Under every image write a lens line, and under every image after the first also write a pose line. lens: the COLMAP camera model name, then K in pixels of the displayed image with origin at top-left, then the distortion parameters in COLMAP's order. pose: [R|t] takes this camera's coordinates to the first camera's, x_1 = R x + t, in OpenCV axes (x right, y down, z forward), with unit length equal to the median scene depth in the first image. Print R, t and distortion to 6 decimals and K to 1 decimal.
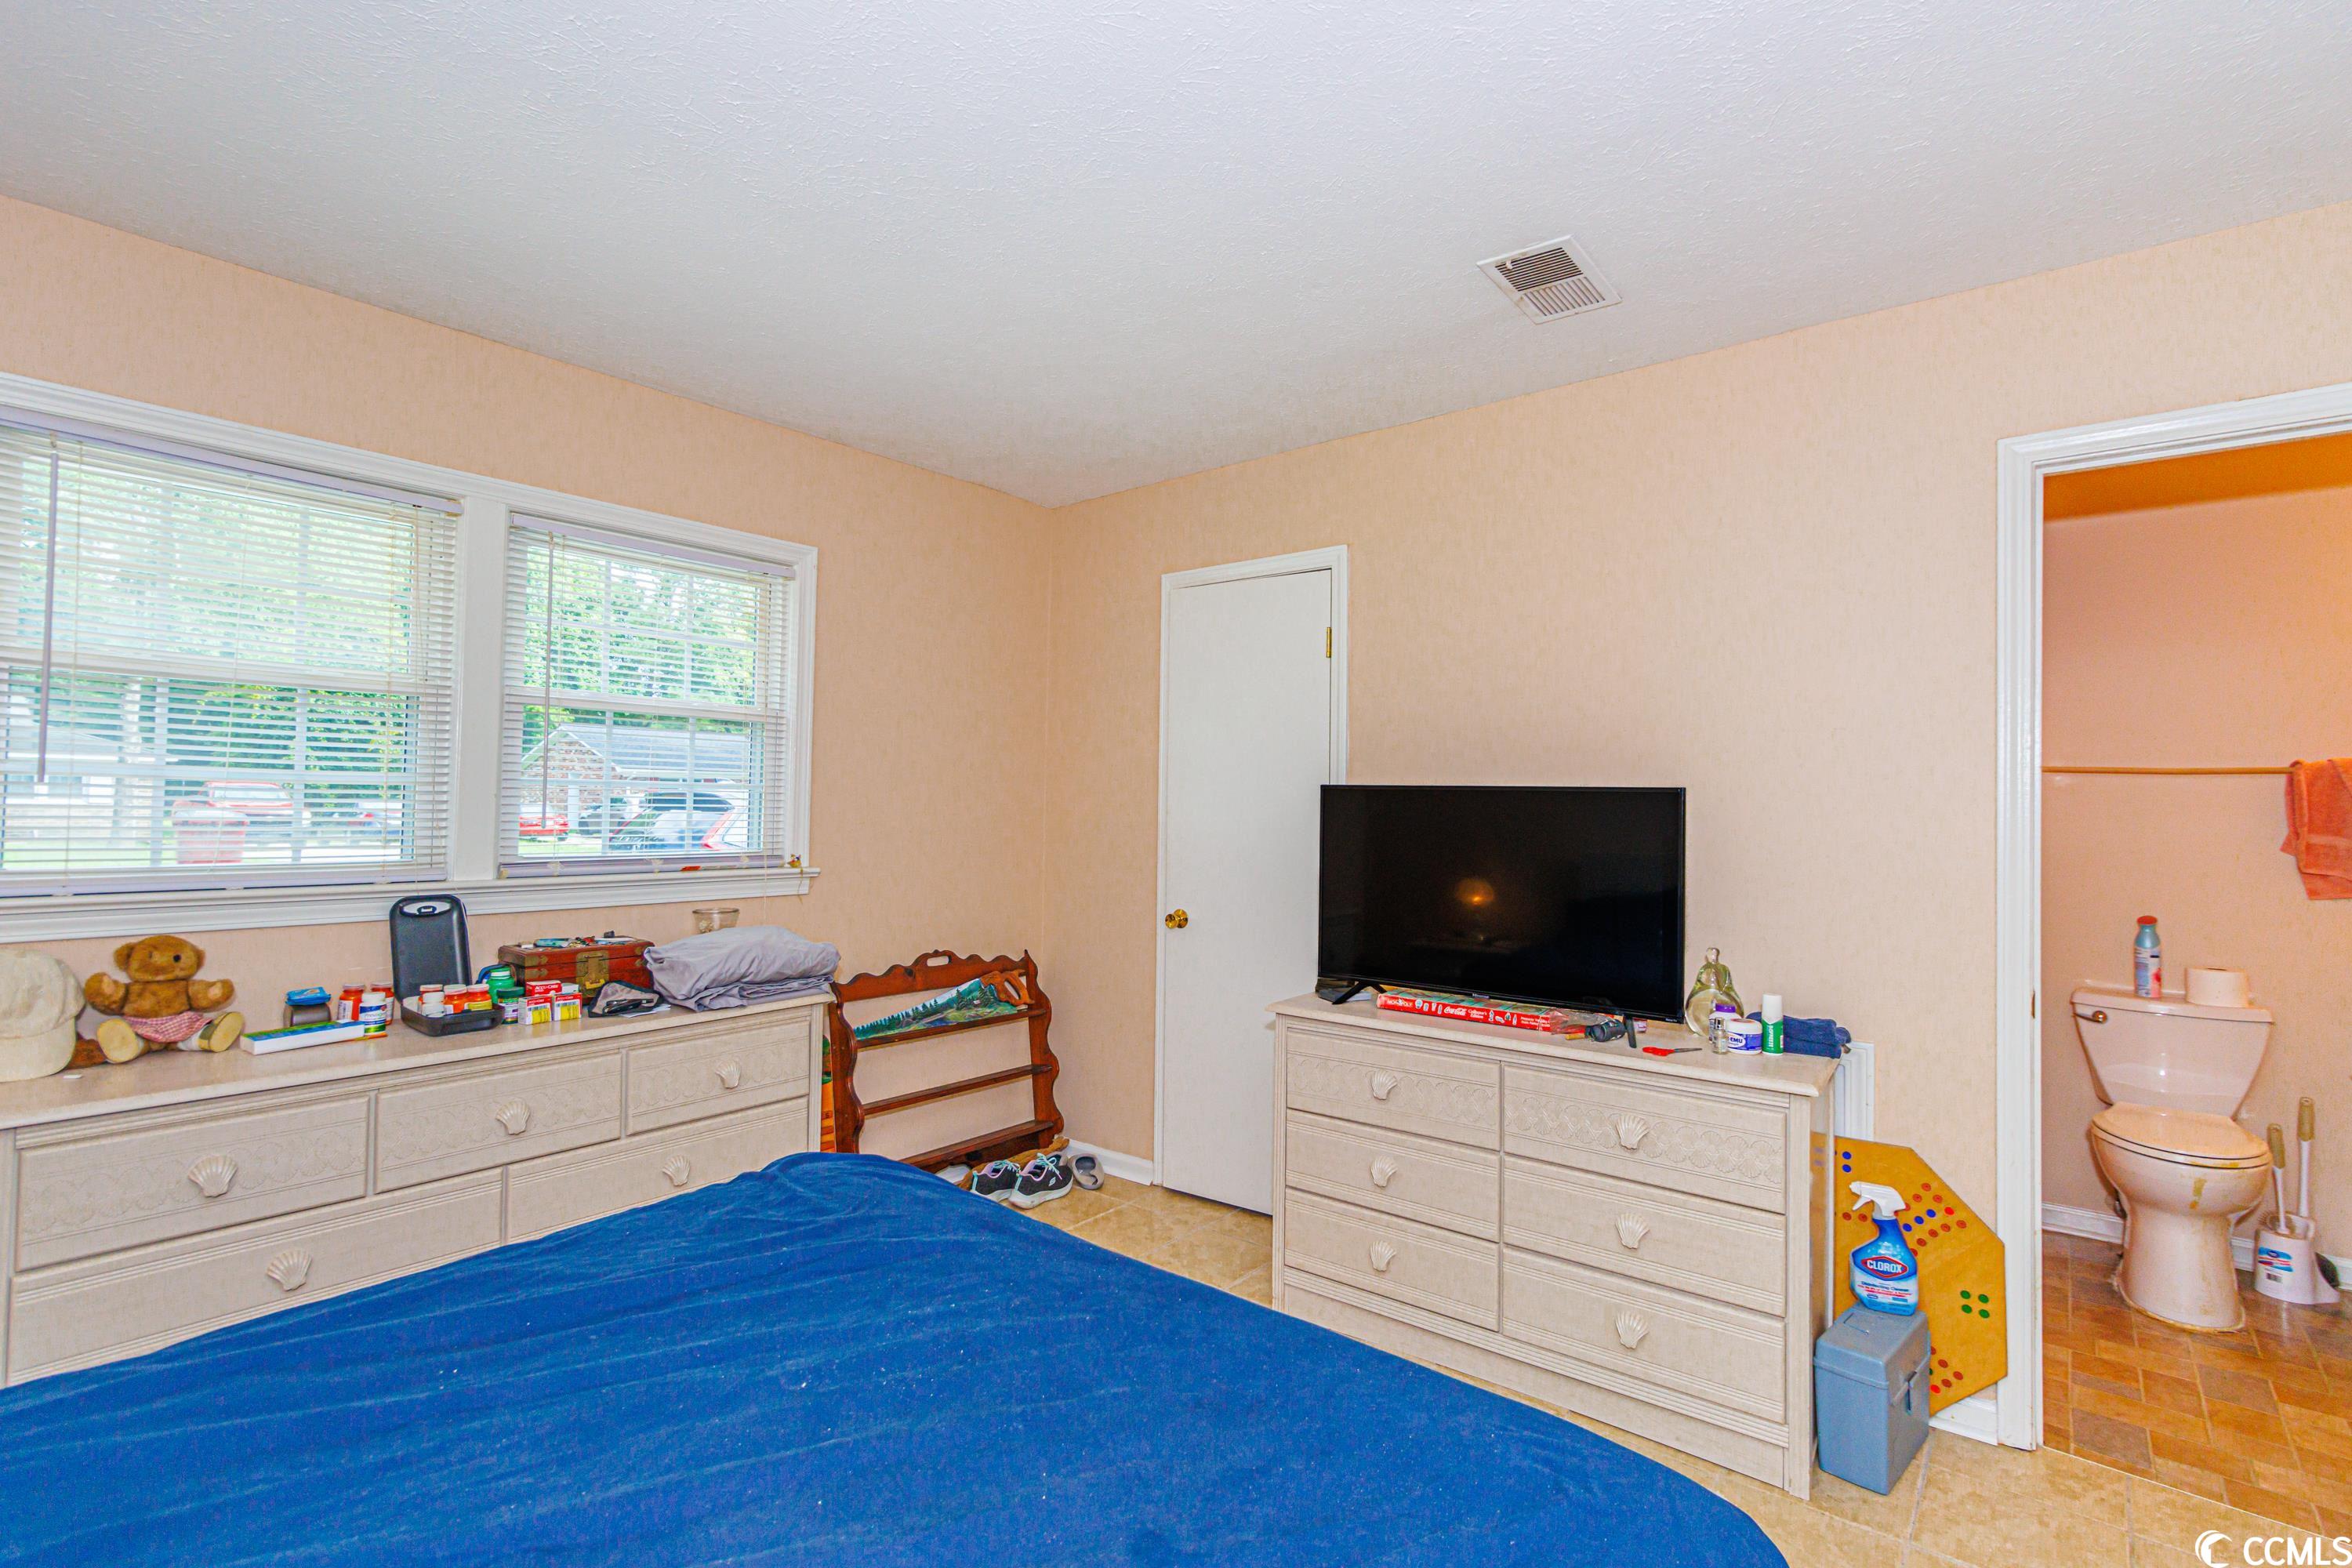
lens RADIAL K [[1086.7, 0, 1179.7], [0, 1086.7, 776.5], [0, 0, 1]] dist [0.003272, 0.005137]
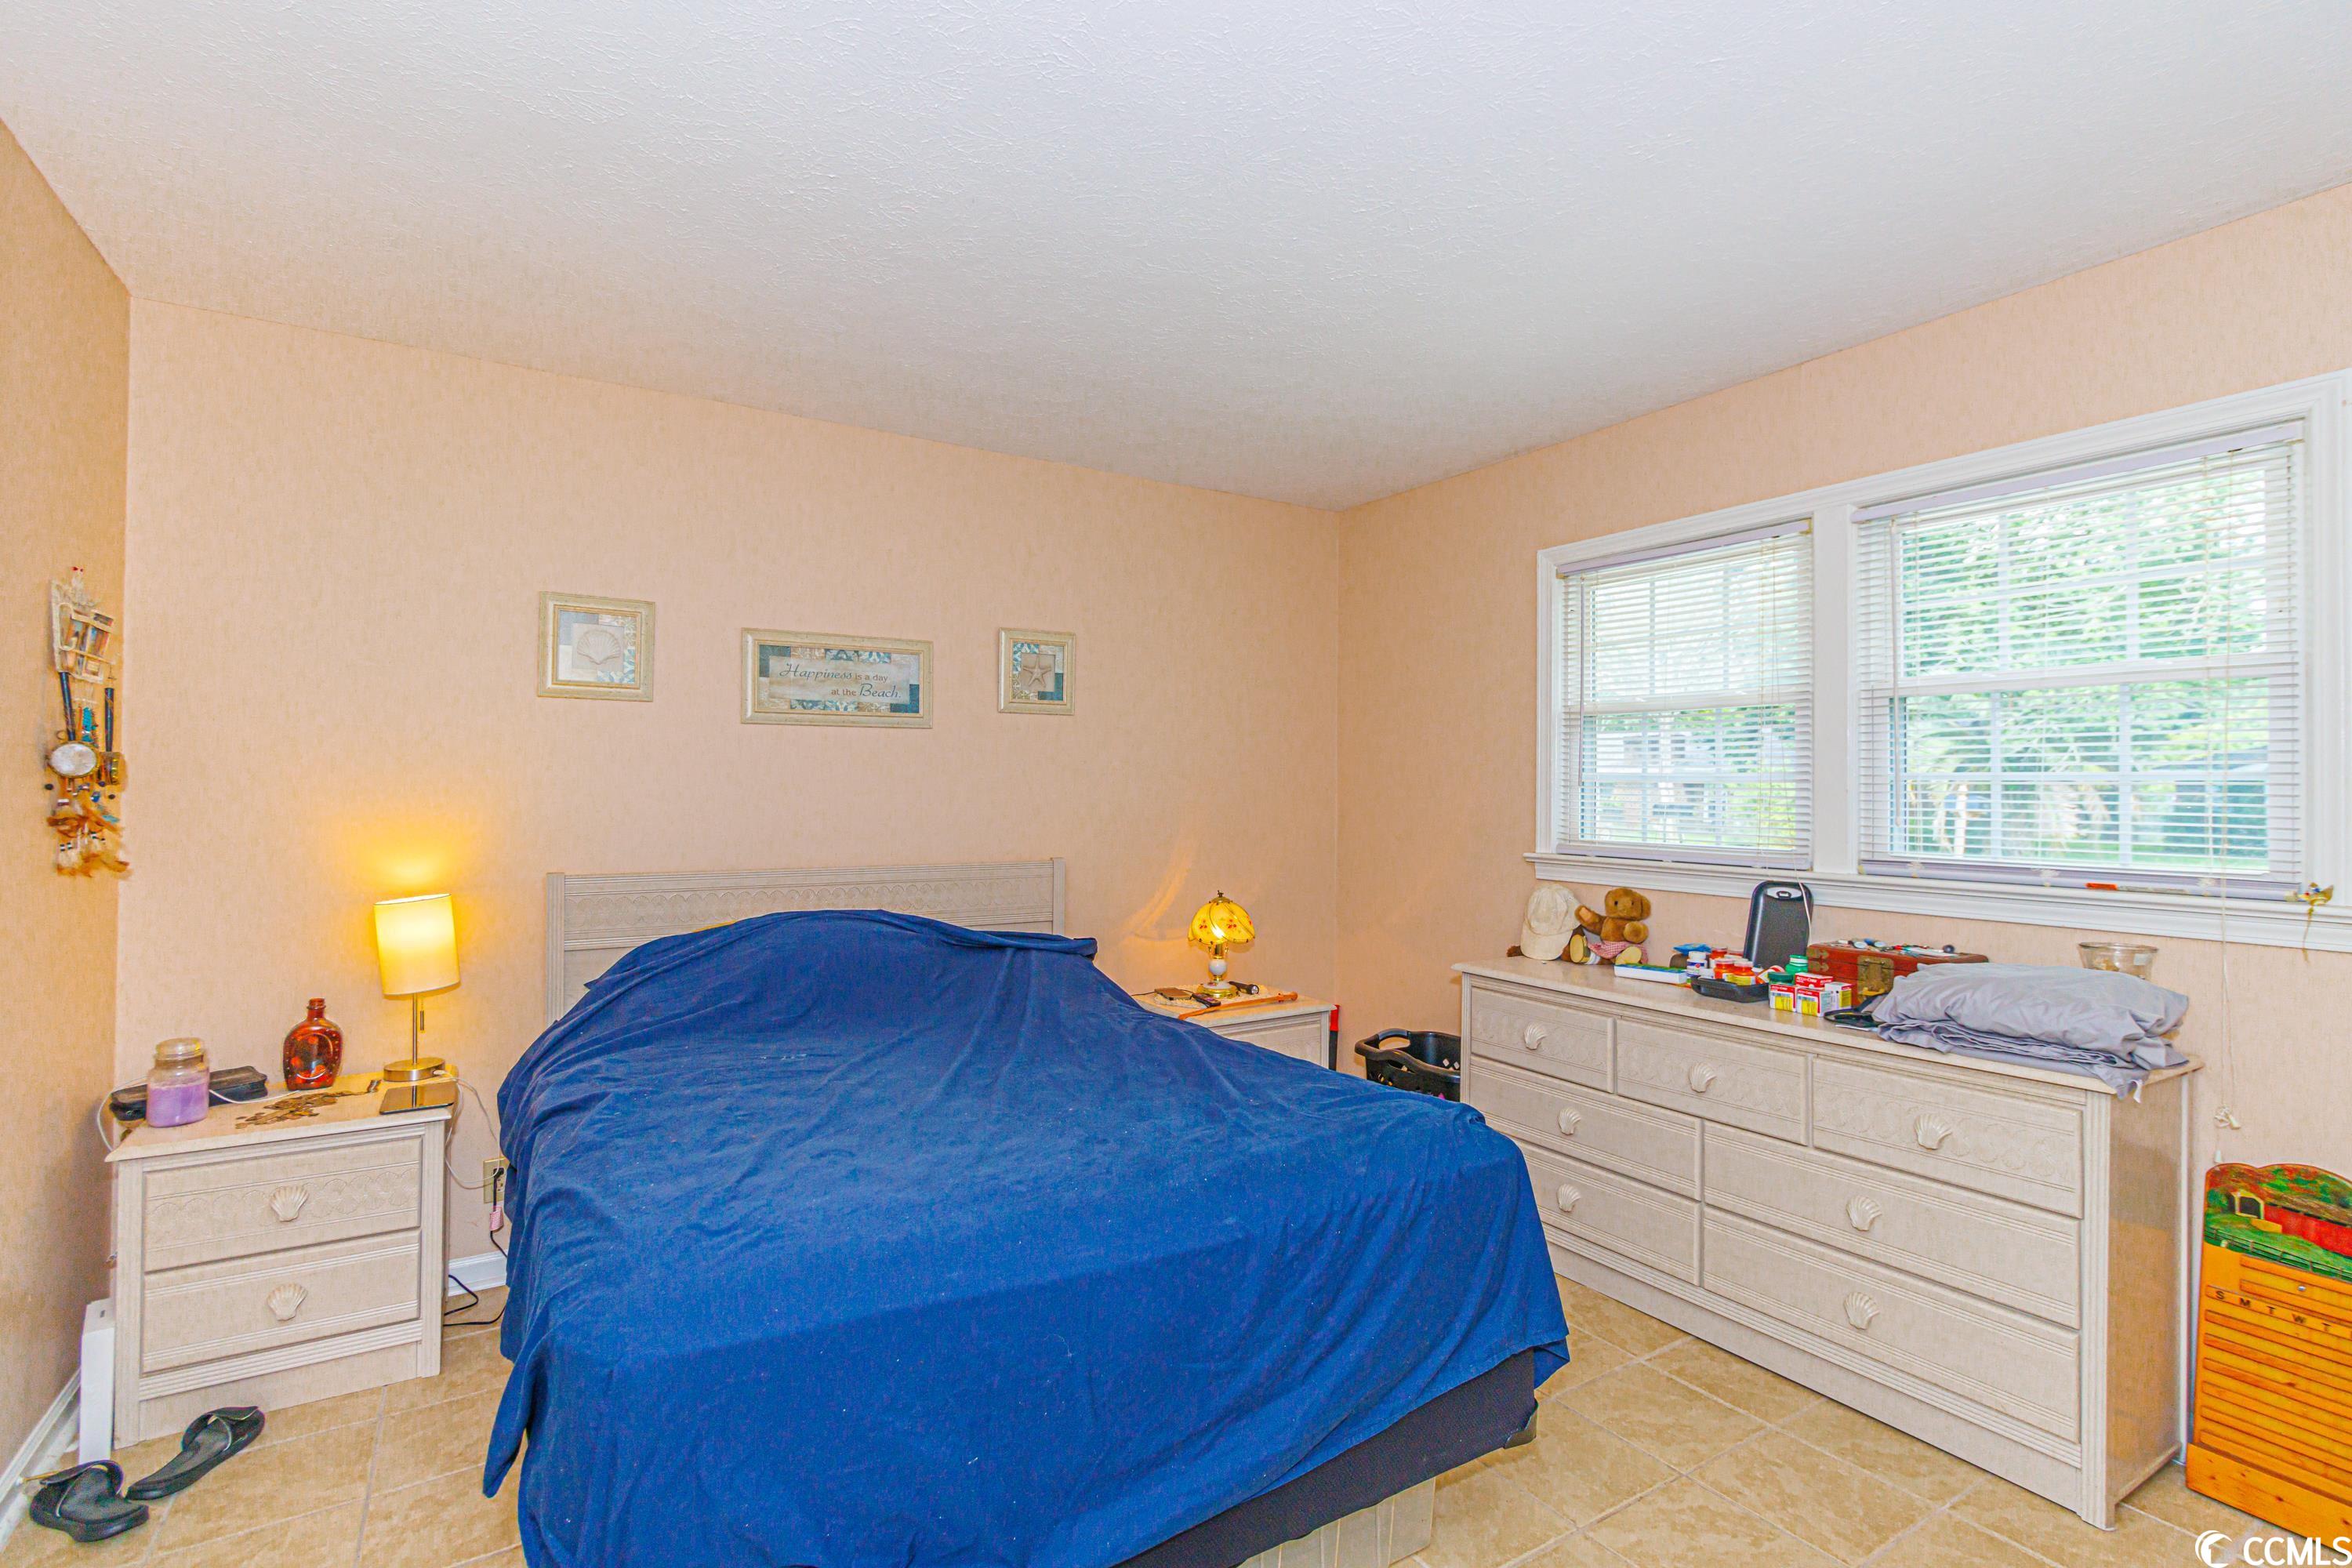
lens RADIAL K [[1086.7, 0, 1174.5], [0, 1086.7, 783.8], [0, 0, 1]] dist [0.003272, 0.005137]
pose [[-0.326443, -0.022750, -0.944943, 0.704221], [0.012706, 0.999514, -0.028453, 0.040724], [0.945131, -0.021295, -0.325996, 0.961962]]
